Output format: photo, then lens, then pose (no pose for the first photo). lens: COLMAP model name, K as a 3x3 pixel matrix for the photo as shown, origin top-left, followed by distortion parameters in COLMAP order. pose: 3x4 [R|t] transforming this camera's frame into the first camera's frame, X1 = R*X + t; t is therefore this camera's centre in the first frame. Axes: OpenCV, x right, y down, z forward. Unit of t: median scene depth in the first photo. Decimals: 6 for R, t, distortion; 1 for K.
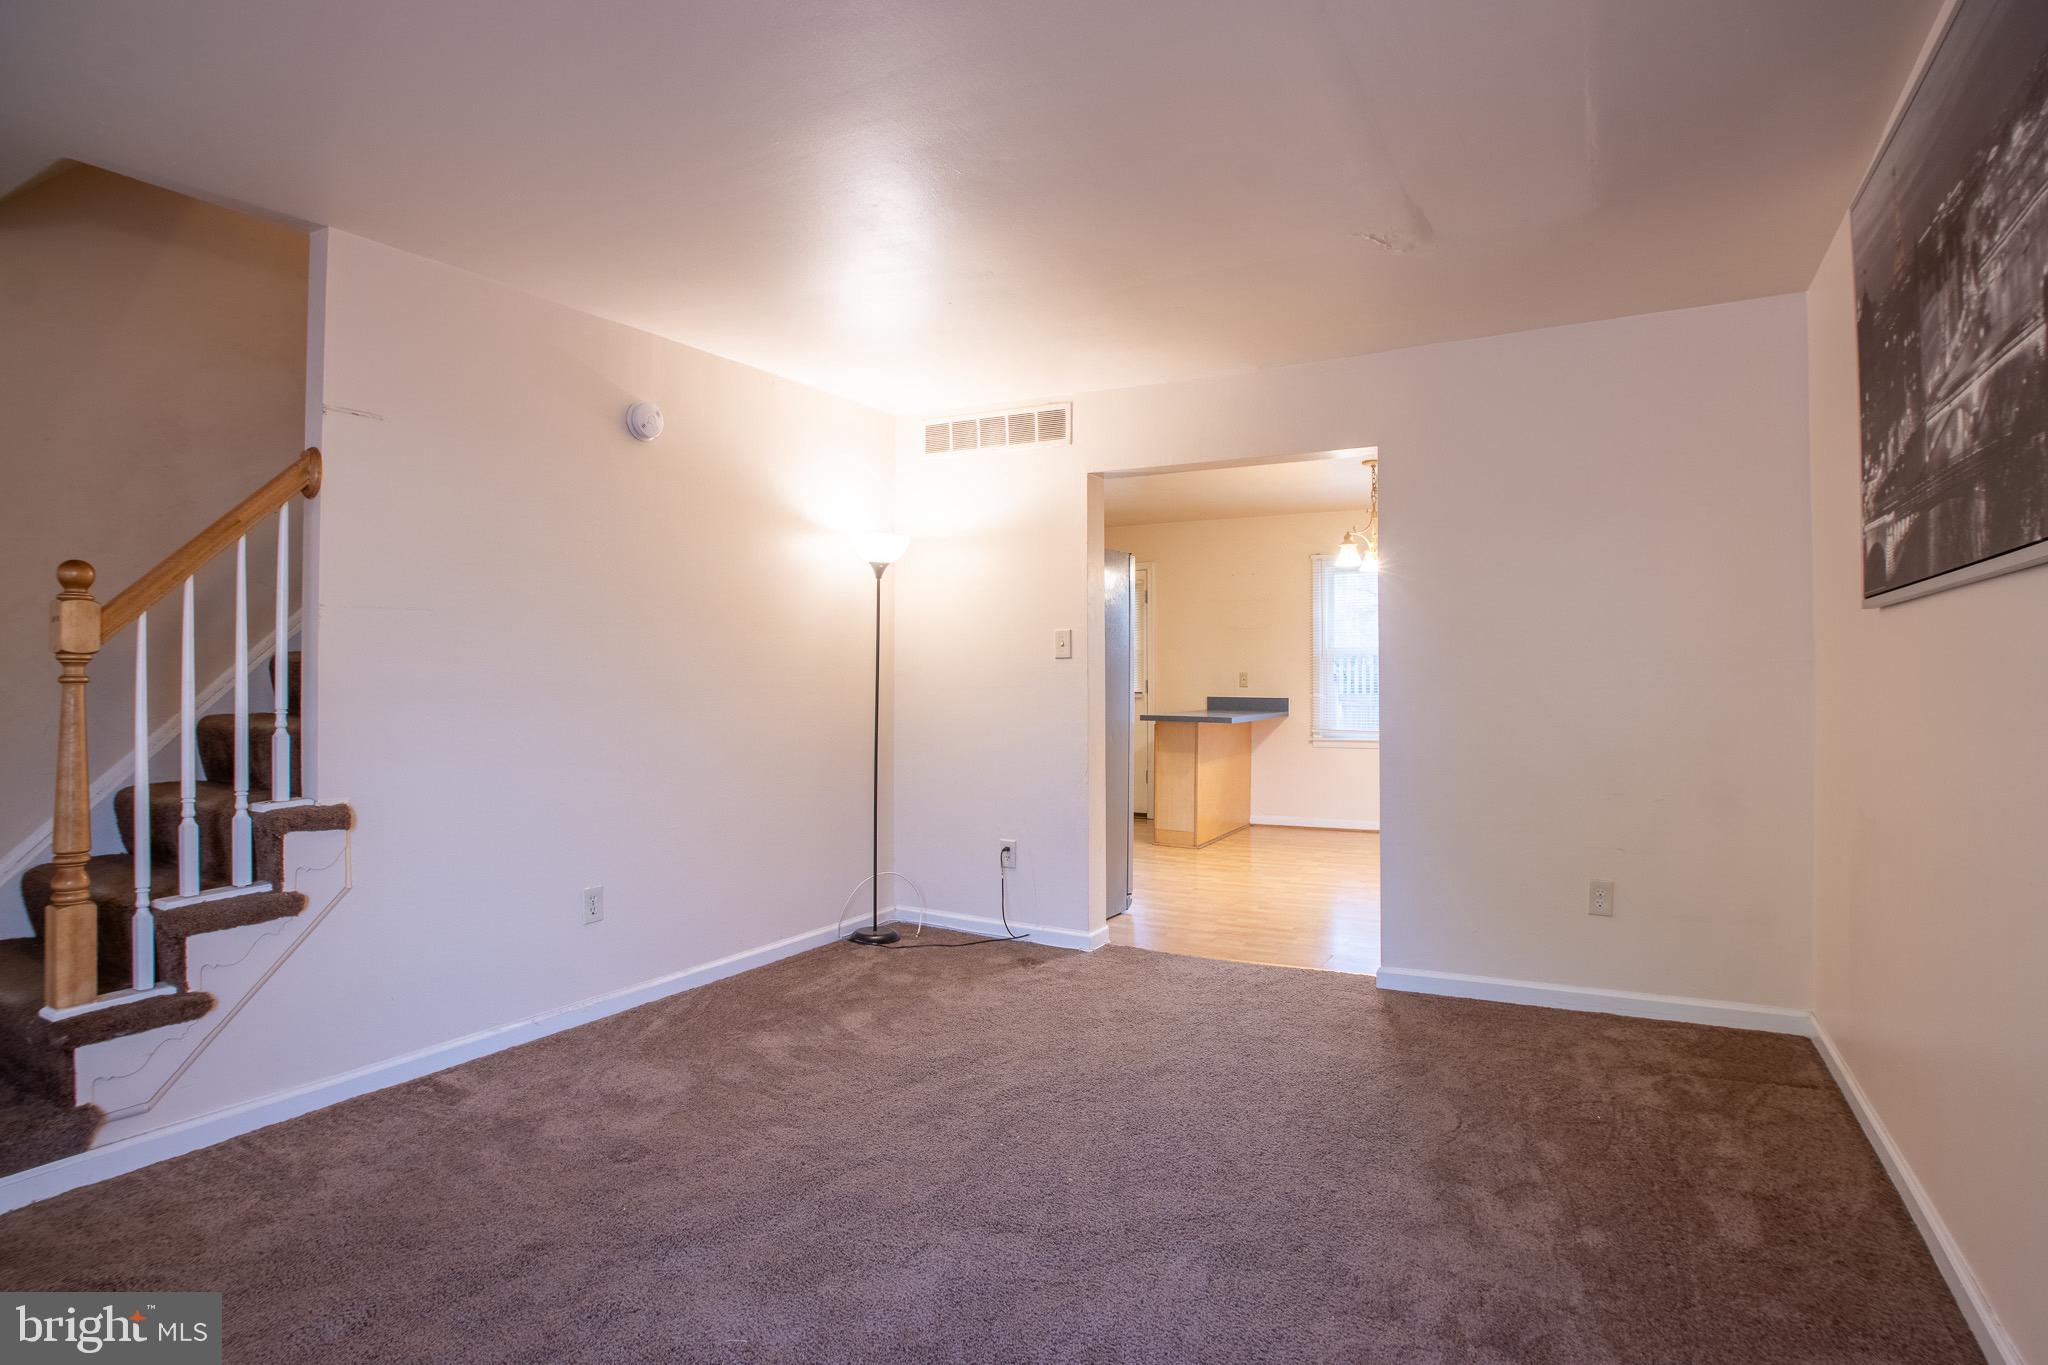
lens RADIAL K [[1063.9, 0, 1024.0], [0, 1063.9, 682.5], [0, 0, 1]] dist [-0.074141, 0.025735]
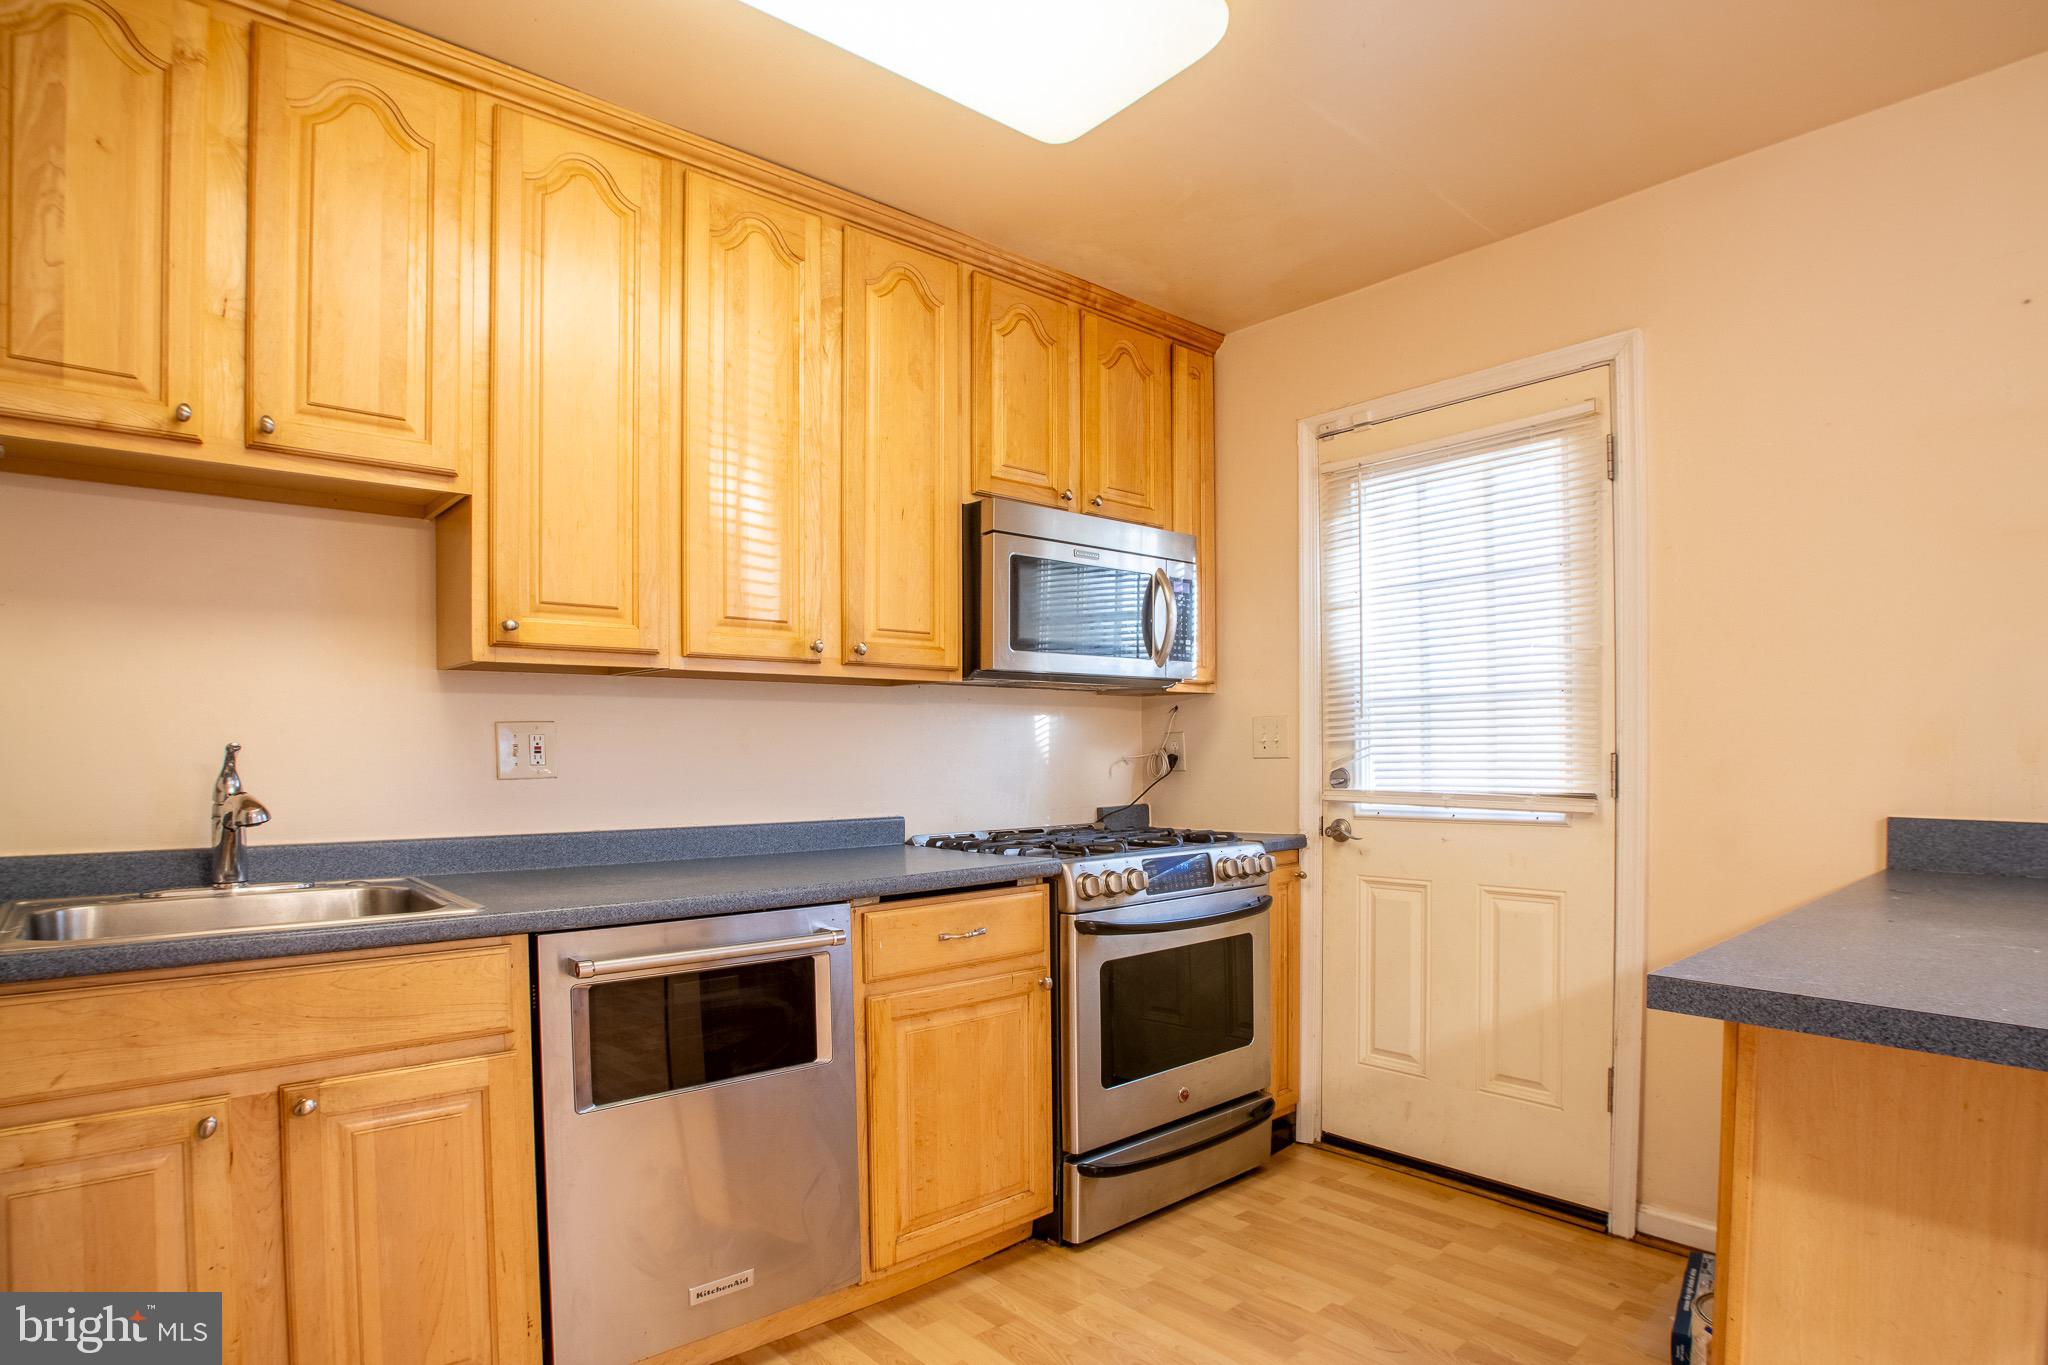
lens RADIAL K [[1078.1, 0, 1026.5], [0, 1078.1, 756.0], [0, 0, 1]] dist [-0.076104, 0.033677]
pose [[0.938747, -0.004734, -0.344575, 0.181326], [0.006132, 0.999977, 0.002967, -0.008278], [0.344553, -0.004898, 0.938754, 1.888705]]
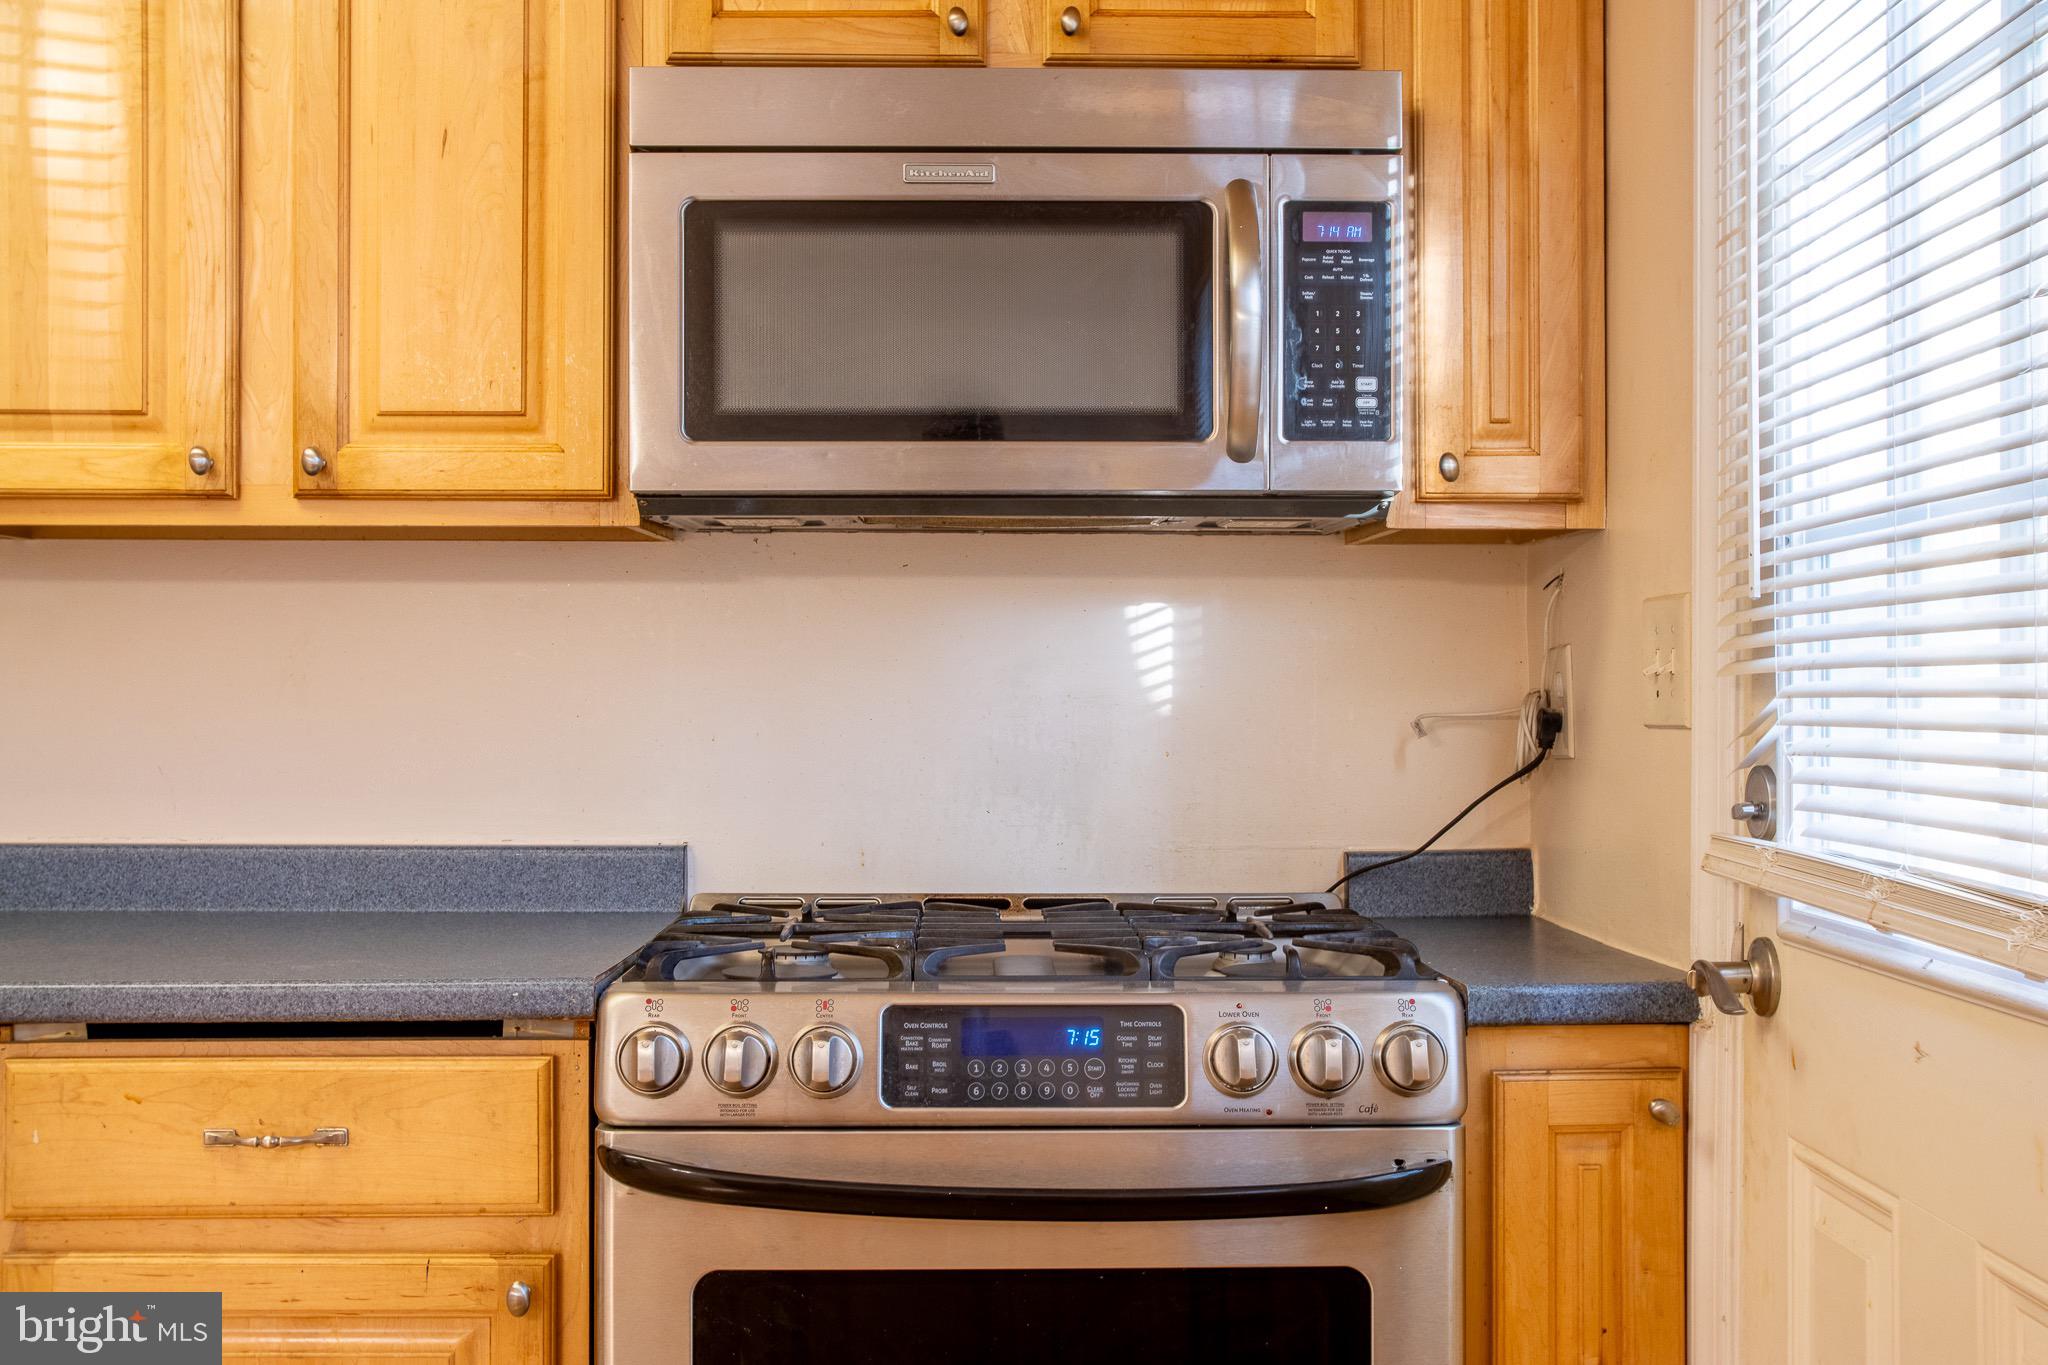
lens RADIAL K [[2256.0, 0, 1024.0], [0, 2256.0, 682.5], [0, 0, 1]] dist [-0.002873, -0.006894]
pose [[0.497908, 0.001946, -0.867228, 0.529031], [-0.004308, 0.999991, -0.000229, -0.014496], [0.867219, 0.003850, 0.497911, 2.401938]]
